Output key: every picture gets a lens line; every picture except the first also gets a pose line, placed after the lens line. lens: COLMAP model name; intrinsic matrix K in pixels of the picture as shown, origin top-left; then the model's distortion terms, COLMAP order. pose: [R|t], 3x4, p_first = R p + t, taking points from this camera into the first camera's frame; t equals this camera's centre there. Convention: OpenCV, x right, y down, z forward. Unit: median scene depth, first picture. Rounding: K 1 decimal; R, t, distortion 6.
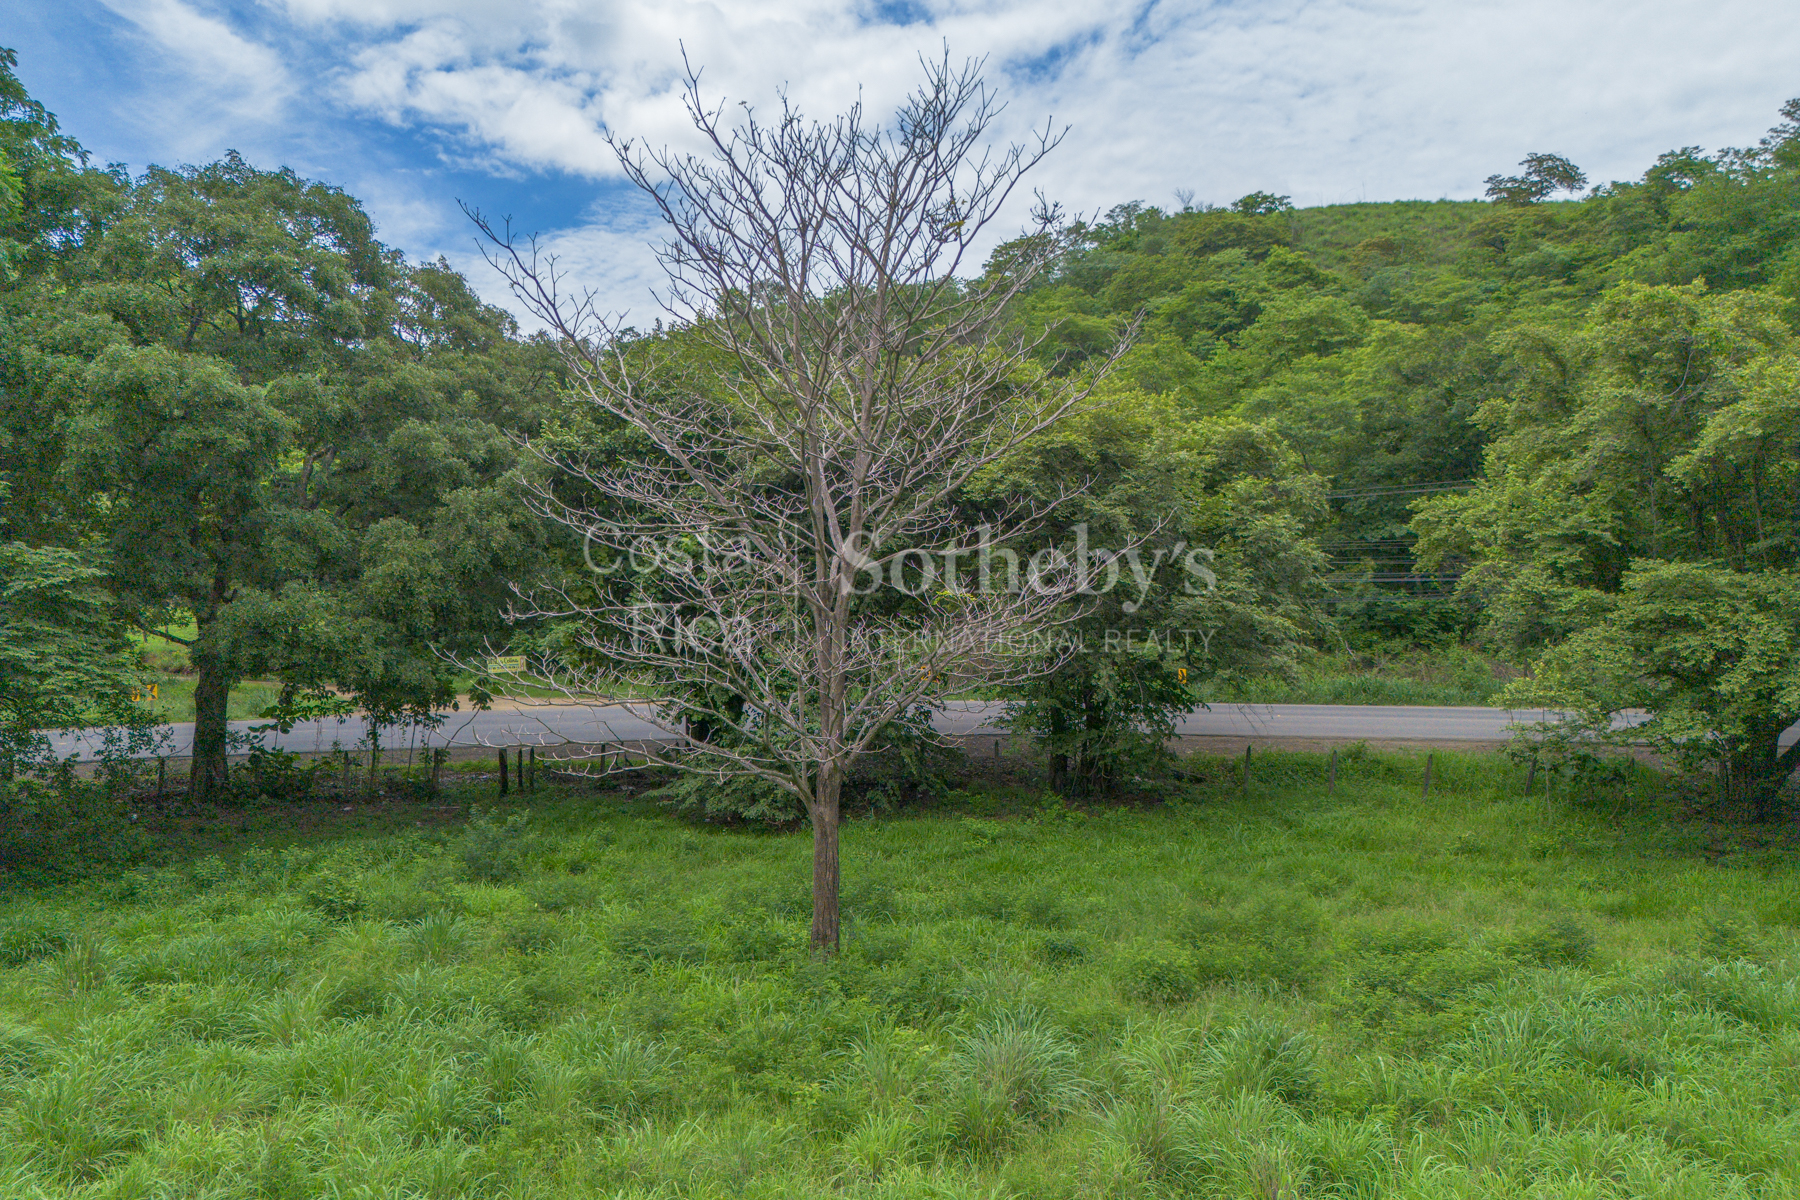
lens RADIAL K [[1253.8, 0, 900.0], [0, 1253.8, 600.0], [0, 0, 1]] dist [0.033189, -0.041722]
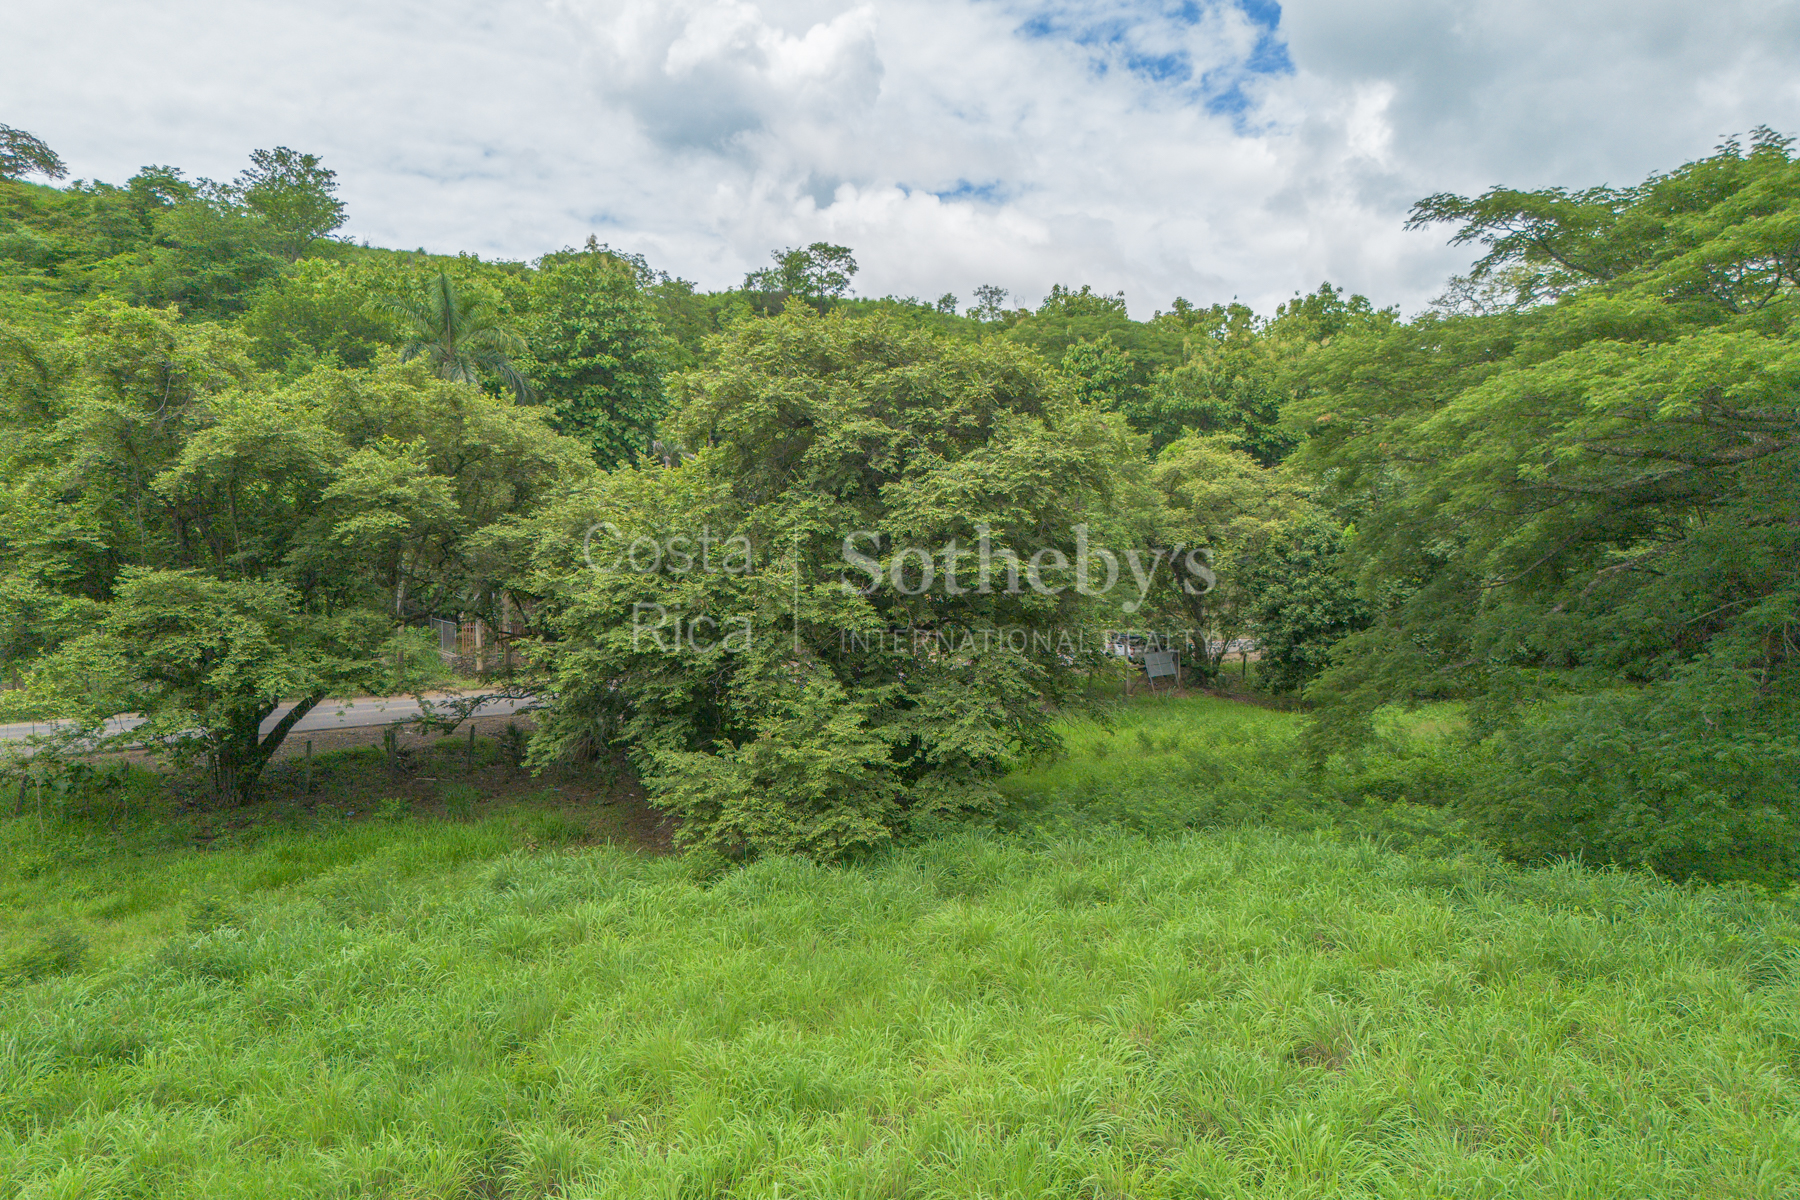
lens RADIAL K [[1330.5, 0, 900.0], [0, 1330.5, 600.0], [0, 0, 1]] dist [0.000288, 0.024102]
pose [[0.504804, -0.023088, 0.862925, -0.036858], [0.020759, 0.999678, 0.014604, -0.009521], [-0.862984, 0.010542, 0.505121, -0.093564]]
